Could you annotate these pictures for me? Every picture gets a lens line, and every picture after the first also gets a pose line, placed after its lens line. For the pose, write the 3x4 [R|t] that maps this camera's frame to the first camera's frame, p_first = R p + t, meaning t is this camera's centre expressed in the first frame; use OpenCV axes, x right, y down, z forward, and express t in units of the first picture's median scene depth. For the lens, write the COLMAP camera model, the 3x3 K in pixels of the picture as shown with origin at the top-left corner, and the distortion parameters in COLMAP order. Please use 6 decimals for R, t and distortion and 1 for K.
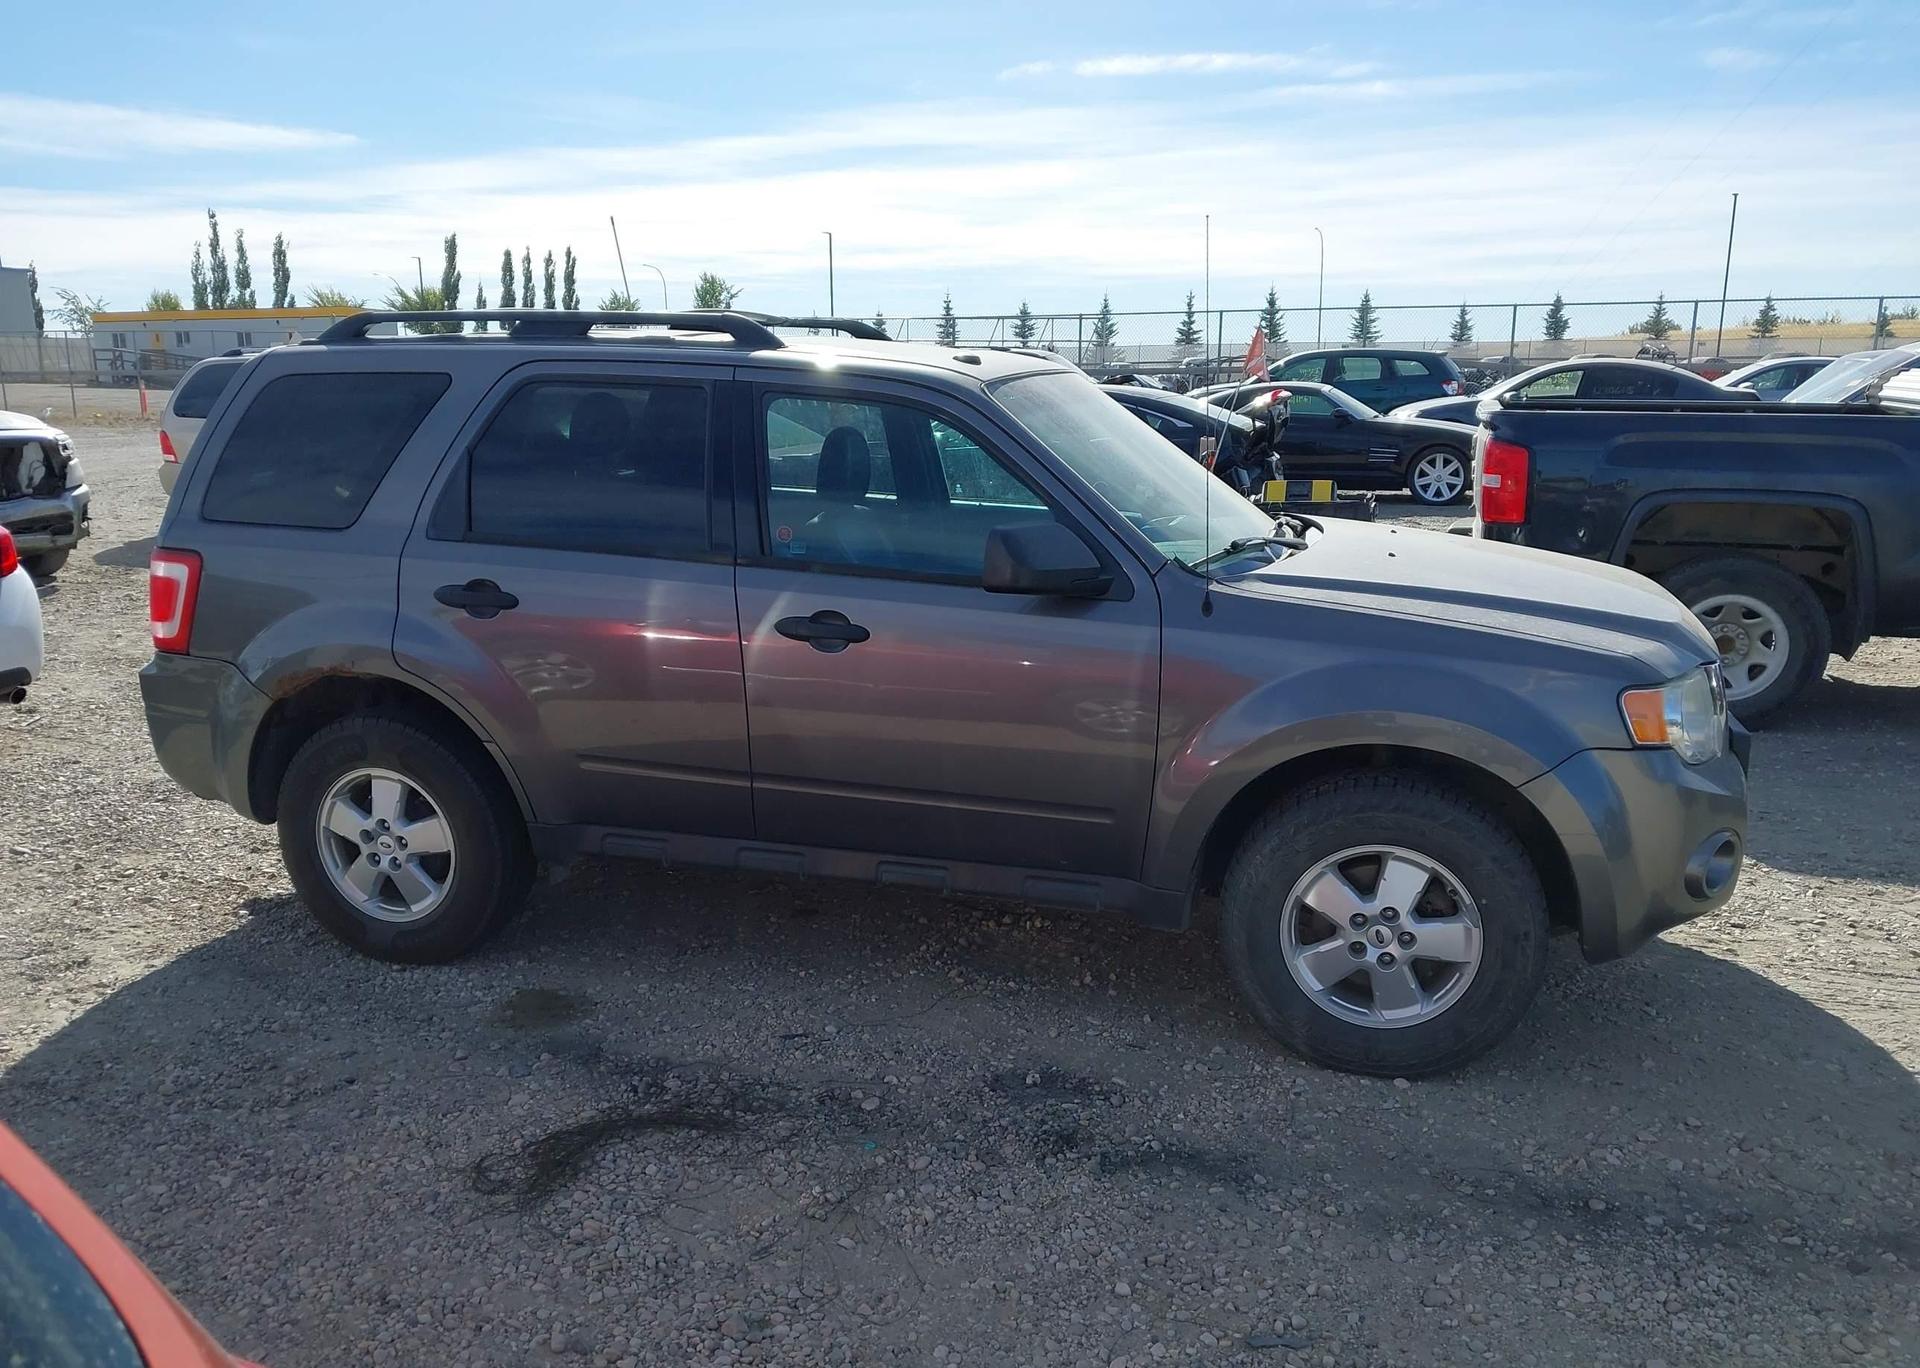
lens RADIAL K [[1537.8, 0, 962.2], [0, 1537.8, 663.6], [0, 0, 1]] dist [0.026834, -0.029398]
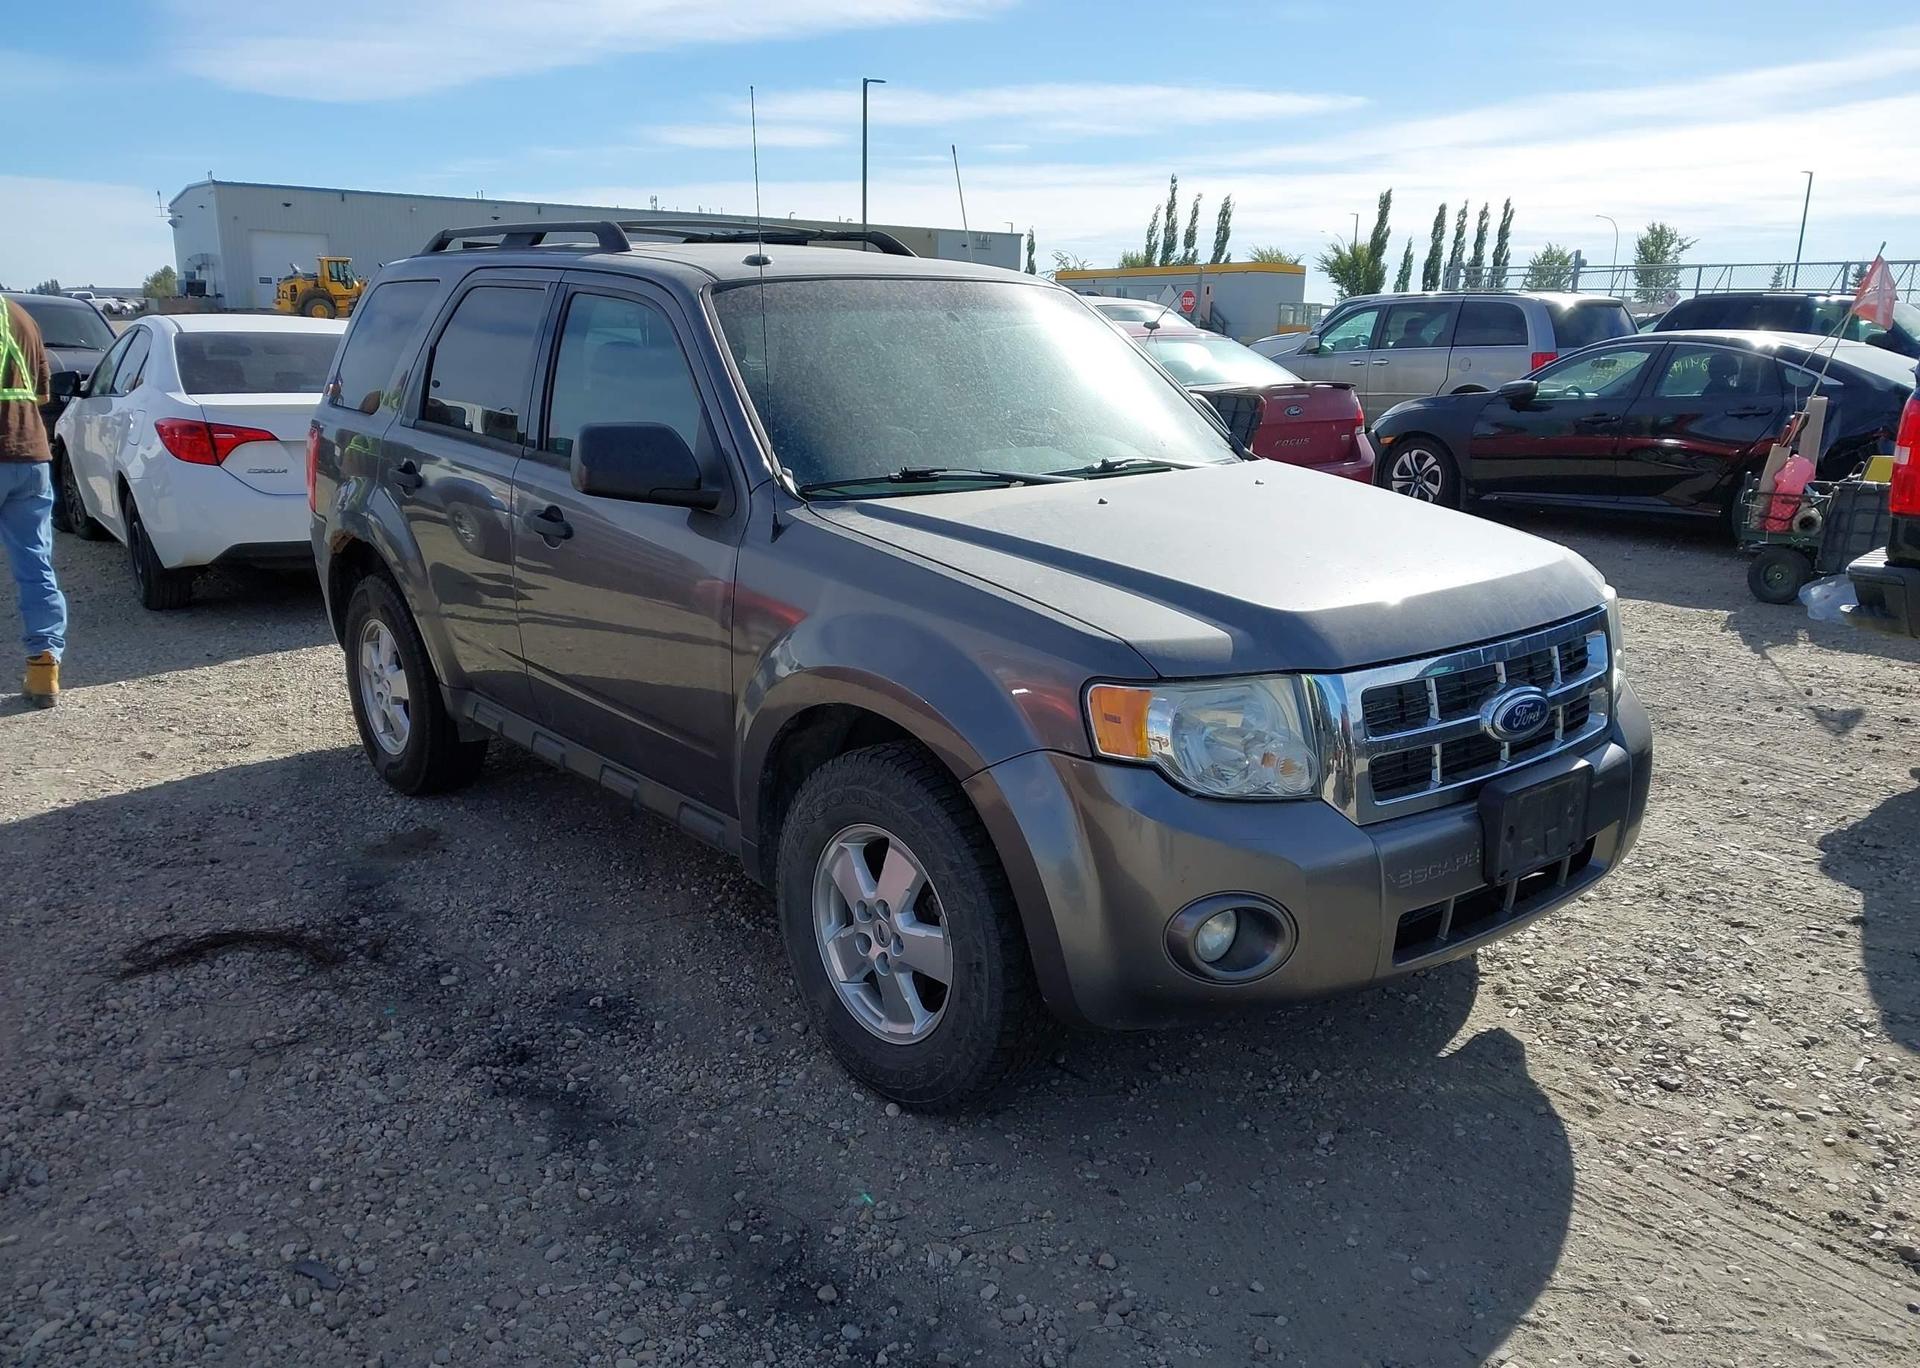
lens RADIAL K [[1537.8, 0, 957.8], [0, 1537.8, 664.8], [0, 0, 1]] dist [0.026834, -0.029398]
pose [[0.829916, 0.133285, -0.541733, 0.684310], [-0.118579, 0.990997, 0.062159, -0.025938], [0.545140, 0.012651, 0.838249, 0.284050]]
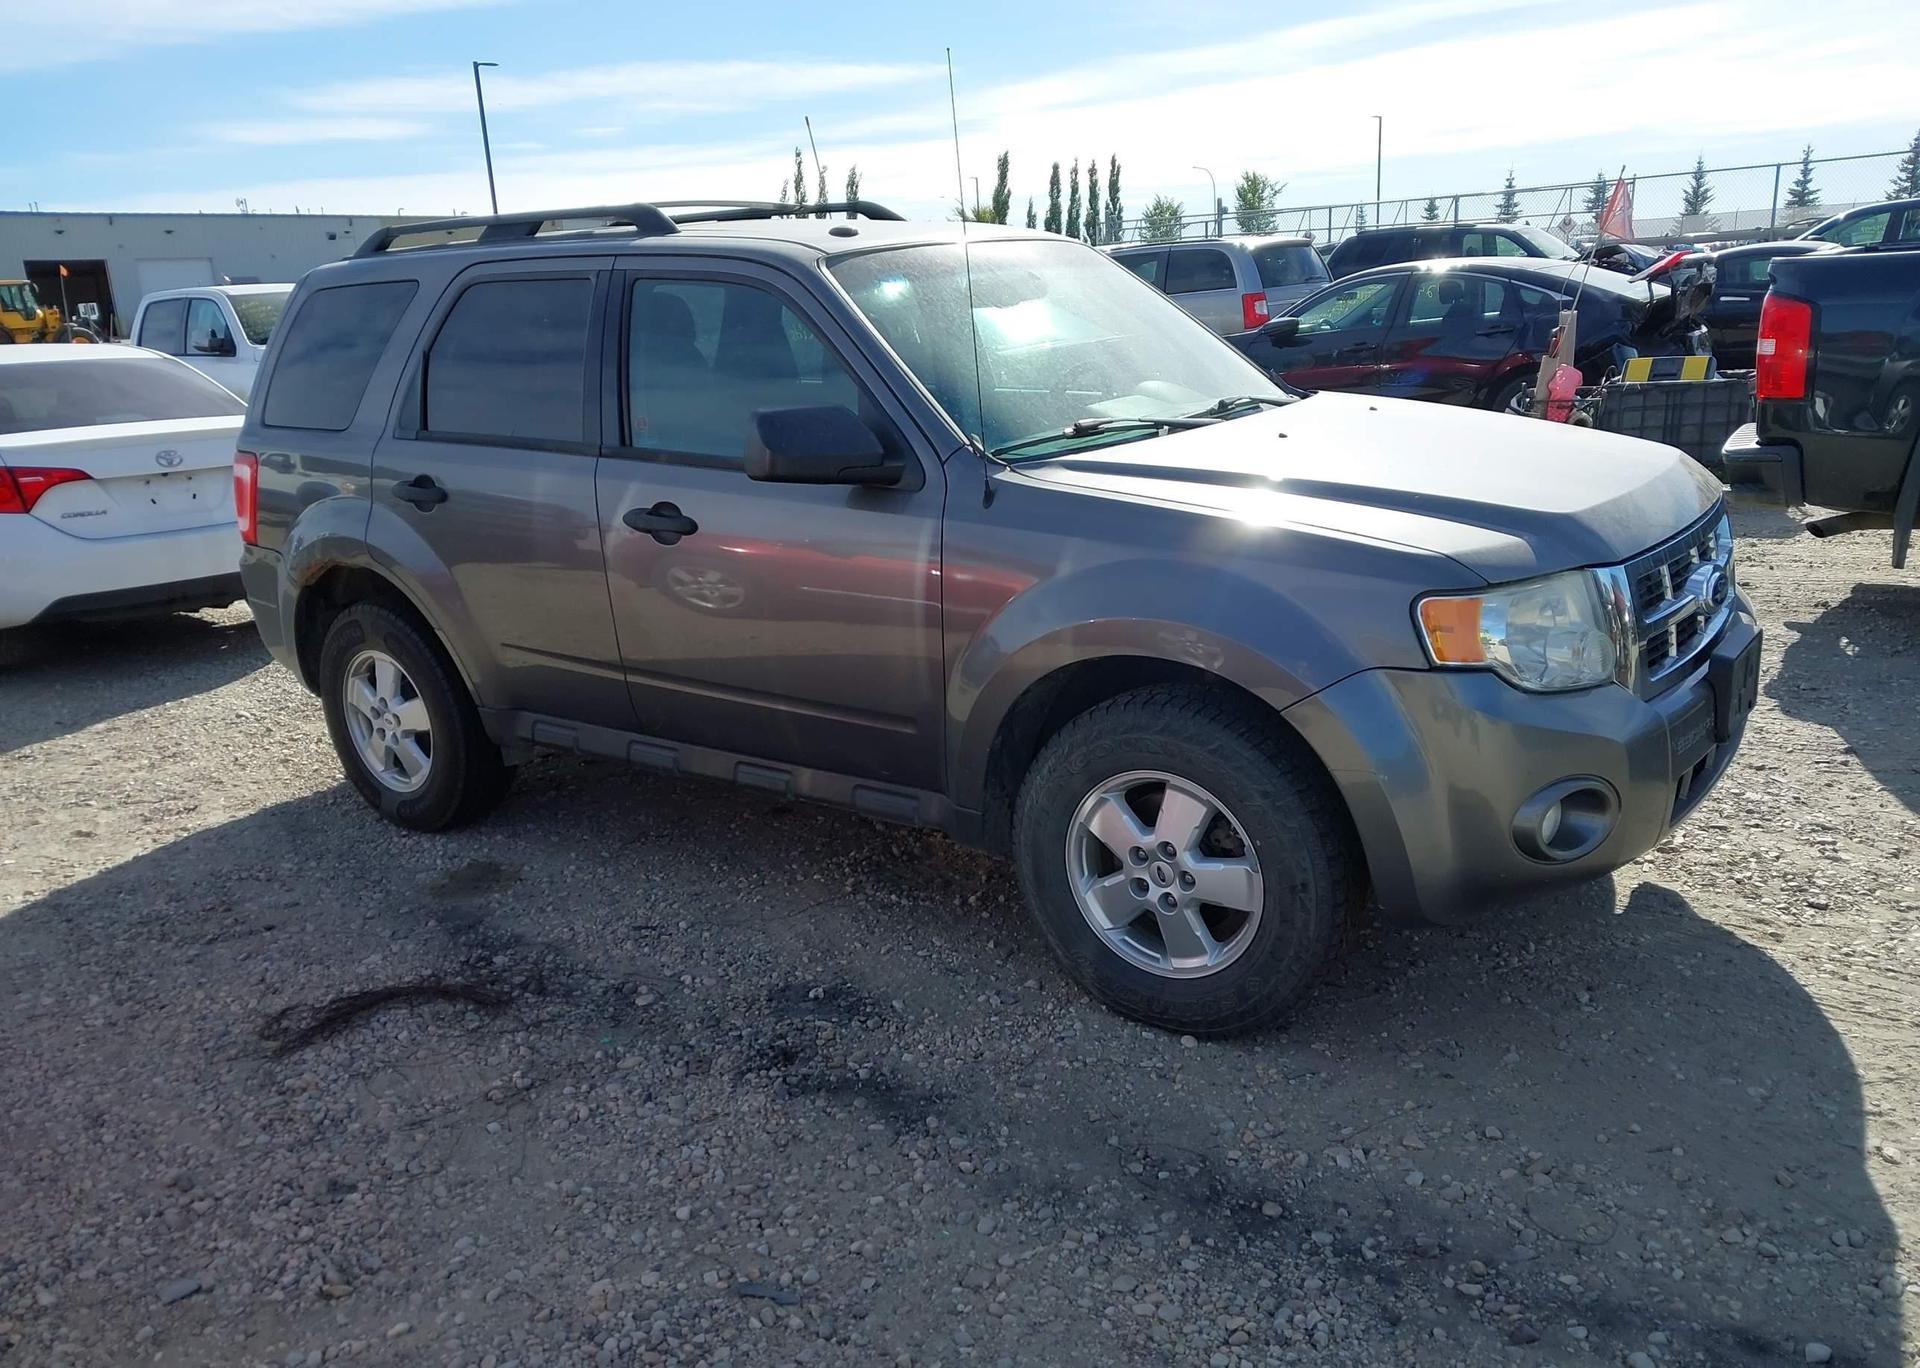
lens RADIAL K [[1537.8, 0, 948.3], [0, 1537.8, 671.2], [0, 0, 1]] dist [0.026834, -0.029398]
pose [[0.934001, 0.035115, -0.355540, 0.424972], [-0.012097, 0.997696, 0.066757, 0.004849], [0.357065, -0.058050, 0.932274, 0.138781]]
